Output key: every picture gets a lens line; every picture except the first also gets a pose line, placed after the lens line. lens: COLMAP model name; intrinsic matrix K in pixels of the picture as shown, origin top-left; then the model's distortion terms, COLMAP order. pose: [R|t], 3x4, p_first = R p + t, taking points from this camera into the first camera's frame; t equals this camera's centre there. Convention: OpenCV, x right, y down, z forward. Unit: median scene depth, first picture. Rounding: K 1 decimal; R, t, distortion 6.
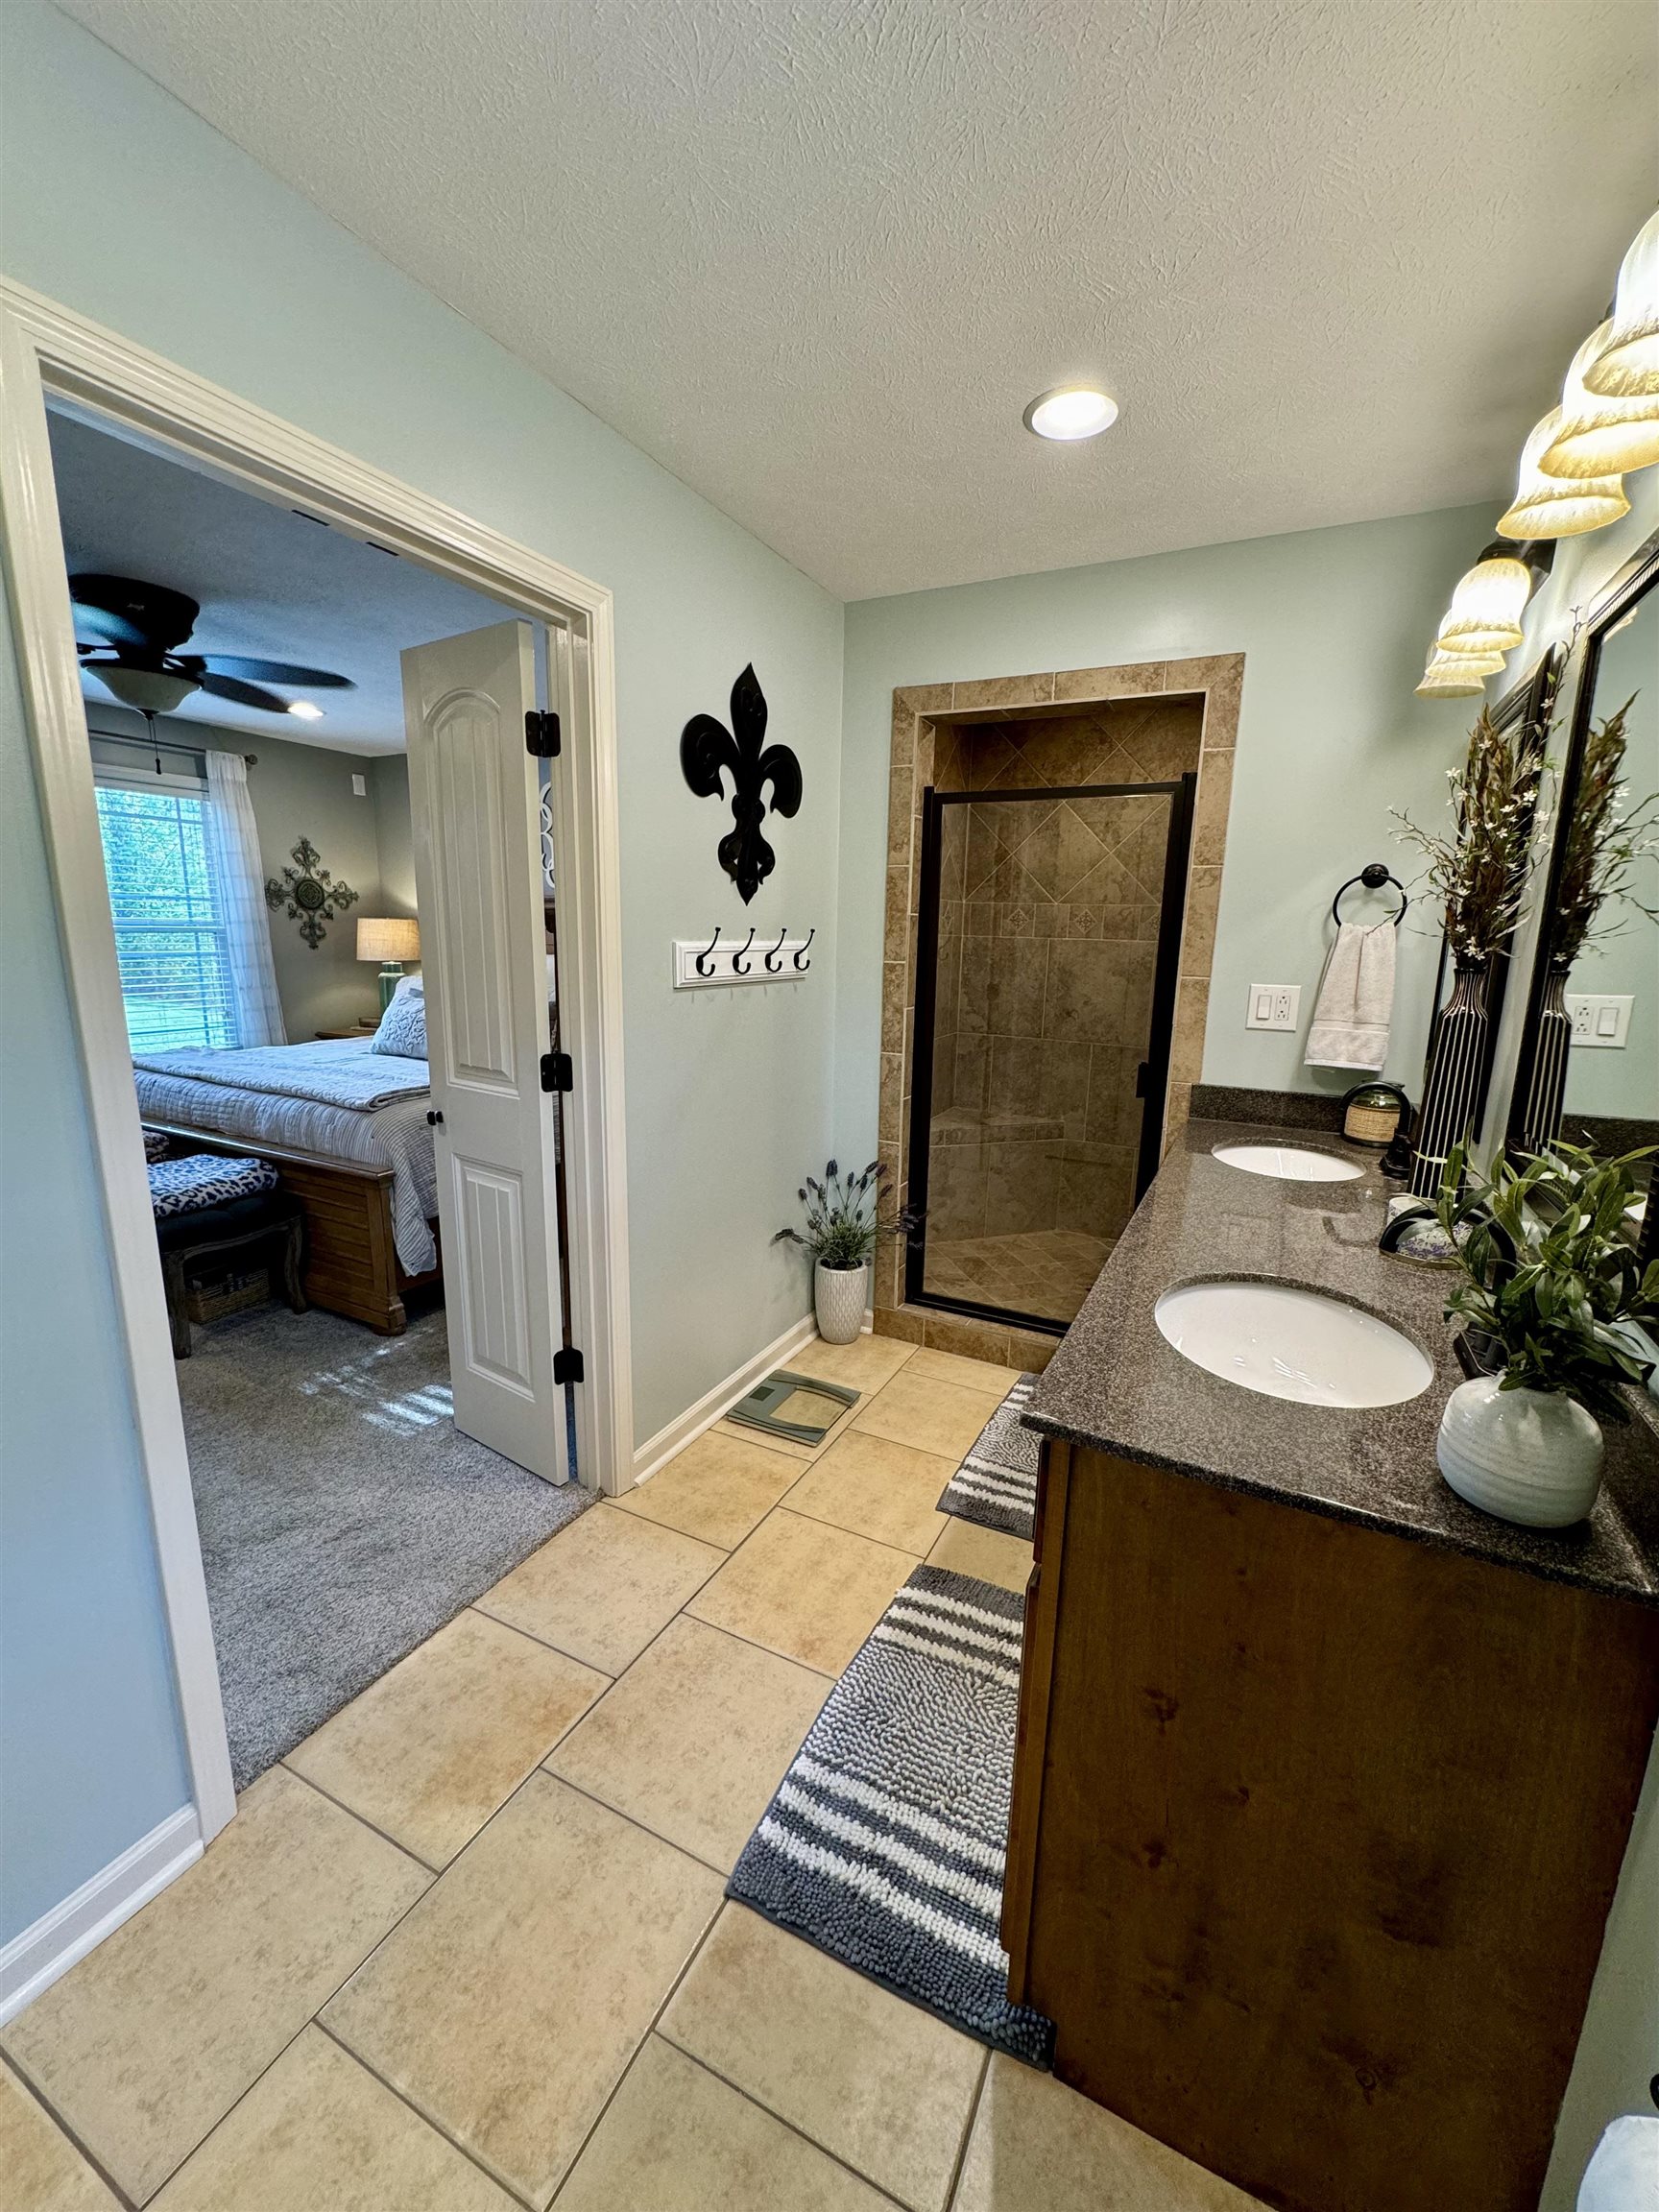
lens RADIAL K [[883.3, 0, 839.9], [0, 883.3, 1103.9], [0, 0, 1]] dist [-0.002657, 0.000346]
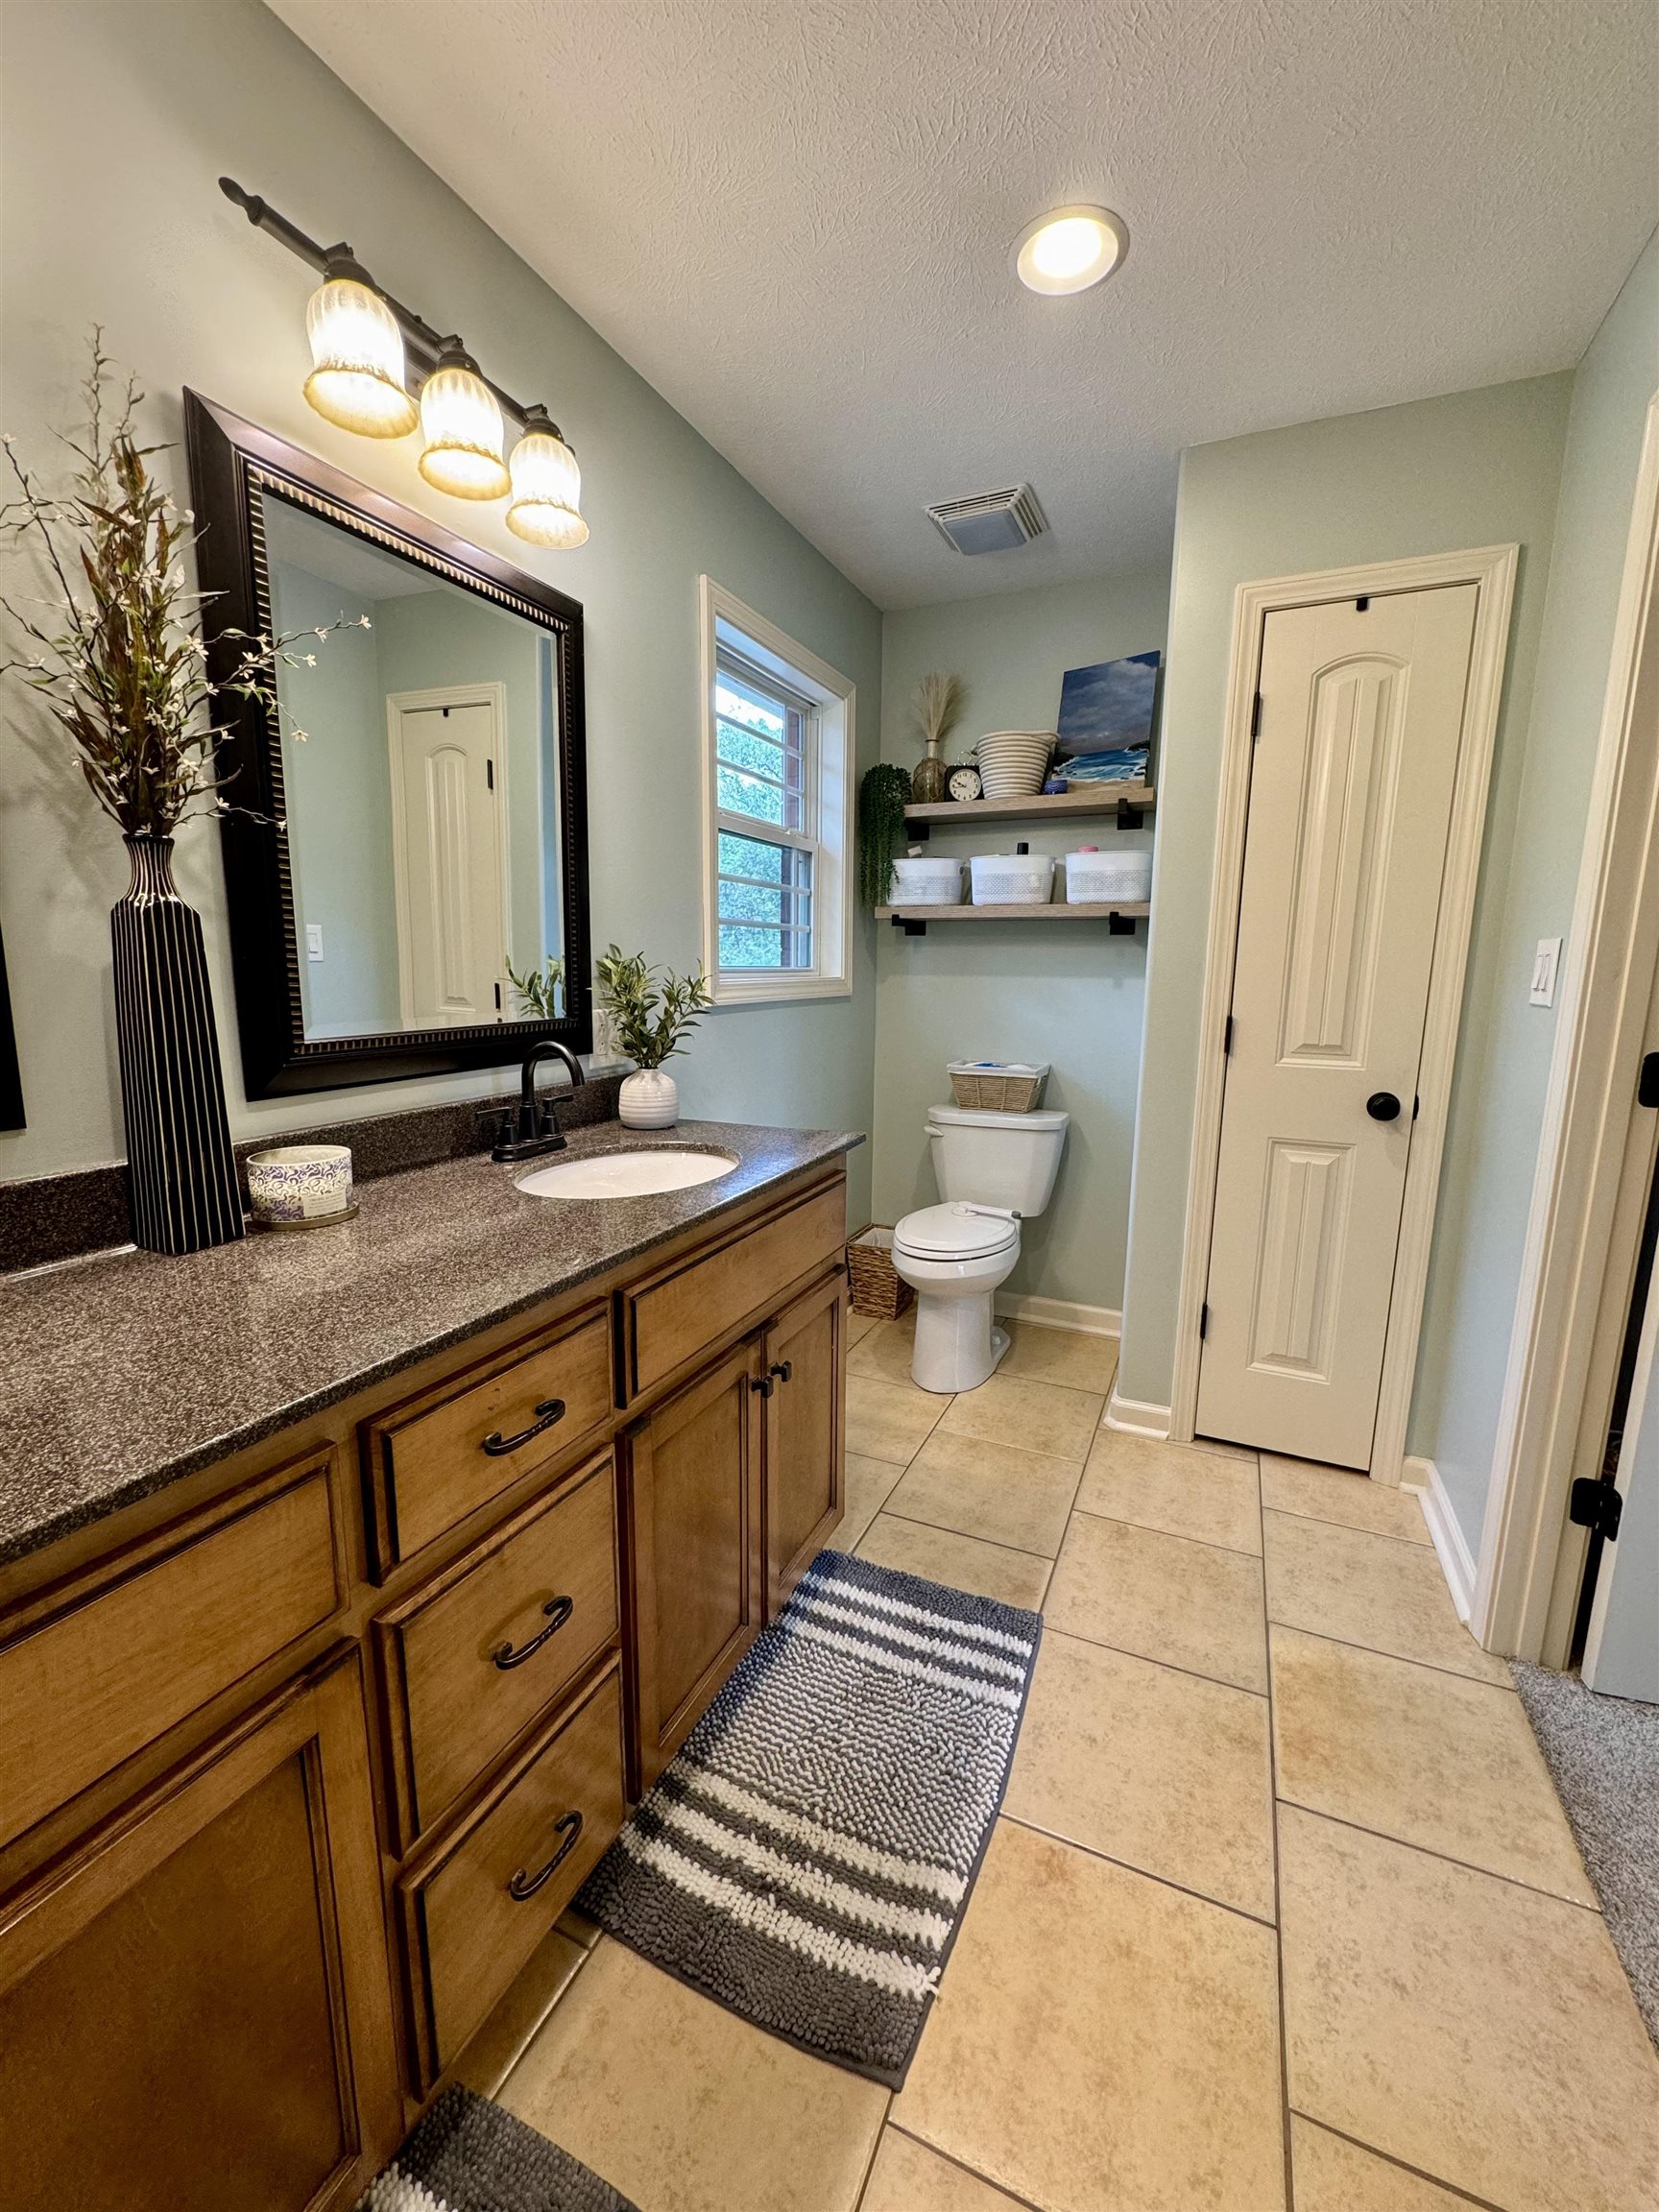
lens RADIAL K [[883.3, 0, 839.9], [0, 883.3, 1103.9], [0, 0, 1]] dist [-0.002657, 0.000346]
pose [[-0.998631, -0.029489, -0.043211, 0.134282], [-0.042836, 0.935090, 0.351811, -0.137444], [0.030031, 0.353181, -0.935073, 1.063287]]
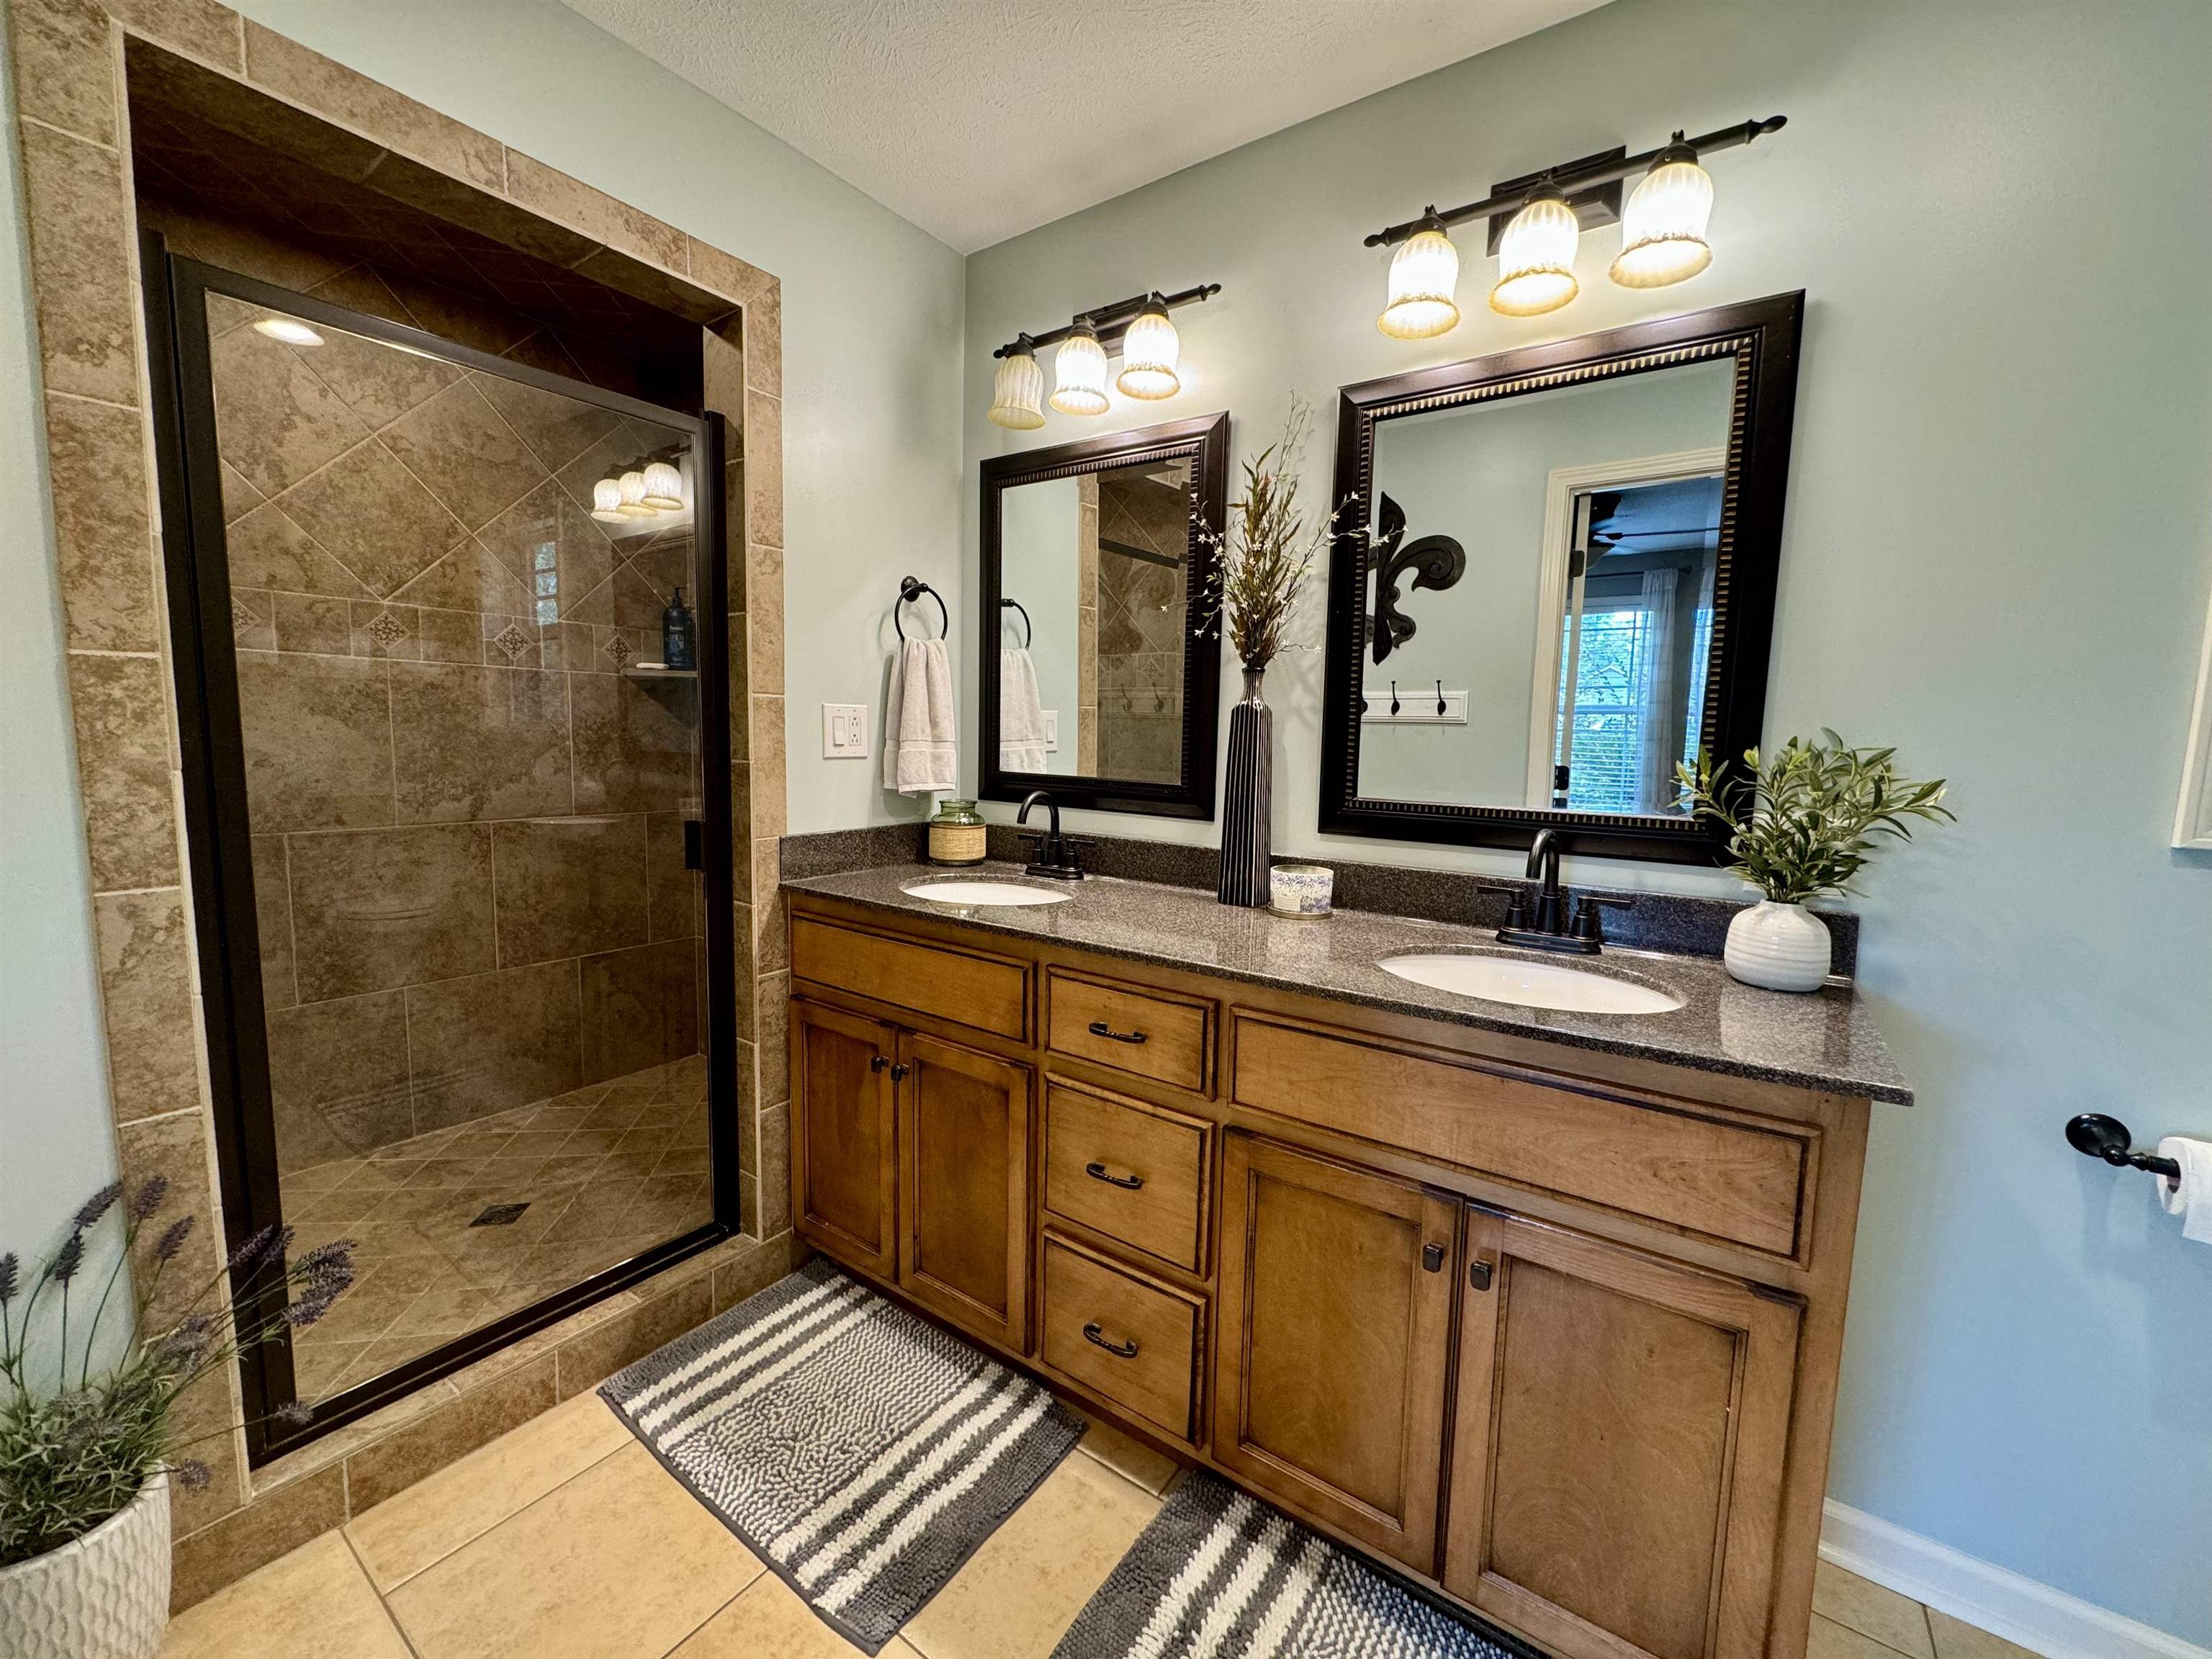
lens RADIAL K [[883.3, 0, 1107.2], [0, 883.3, 823.0], [0, 0, 1]] dist [-0.002657, 0.000346]
pose [[0.153919, -0.121515, 0.980583, -0.309432], [0.173638, 0.980292, 0.094224, -0.060124], [-0.972707, 0.155763, 0.171986, 0.636093]]
